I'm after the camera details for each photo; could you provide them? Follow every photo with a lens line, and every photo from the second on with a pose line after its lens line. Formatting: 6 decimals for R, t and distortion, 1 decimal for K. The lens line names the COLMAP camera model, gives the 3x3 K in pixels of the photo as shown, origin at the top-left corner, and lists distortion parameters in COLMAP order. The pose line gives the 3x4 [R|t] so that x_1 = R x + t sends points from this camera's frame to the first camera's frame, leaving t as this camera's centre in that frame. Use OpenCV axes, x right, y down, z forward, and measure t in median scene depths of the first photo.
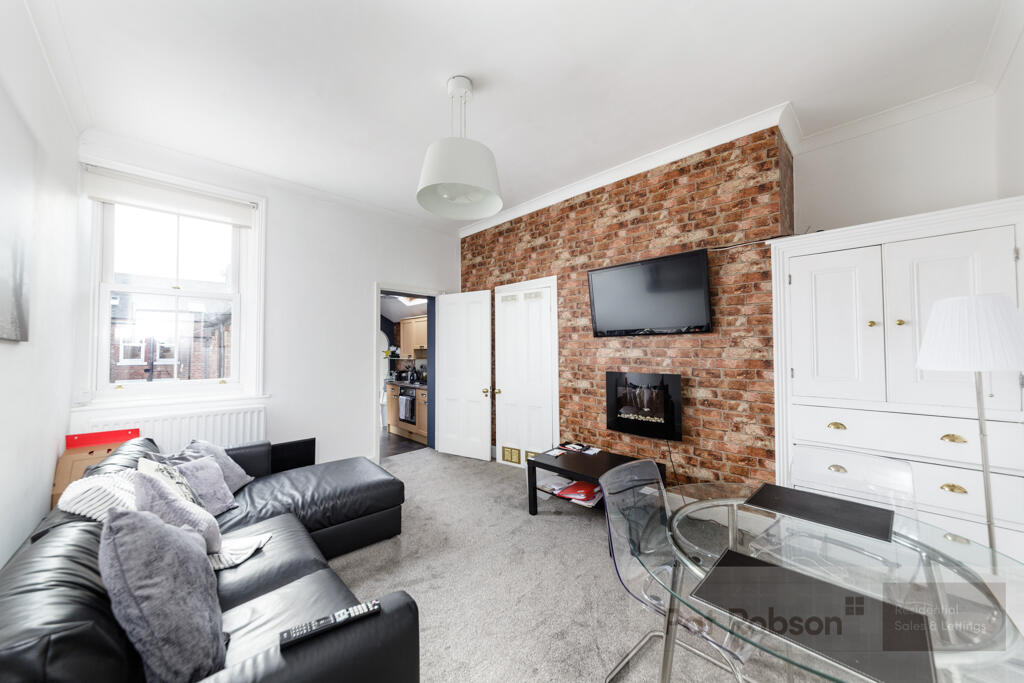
lens RADIAL K [[356.7, 0, 511.4], [0, 356.7, 343.8], [0, 0, 1]] dist [-0.001187, 0.000240]
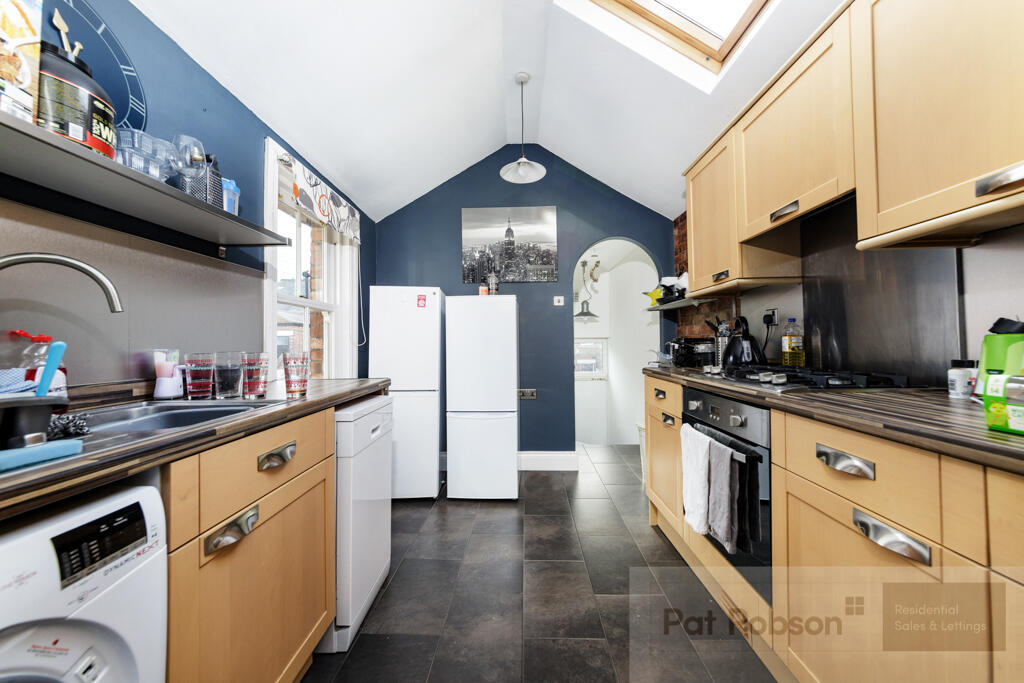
lens RADIAL K [[356.7, 0, 509.4], [0, 356.7, 338.1], [0, 0, 1]] dist [-0.001187, 0.000240]
pose [[0.705448, -0.011891, -0.708662, -0.192567], [0.024138, 0.999682, 0.007255, 0.069845], [0.708351, -0.022224, 0.705510, 0.641413]]
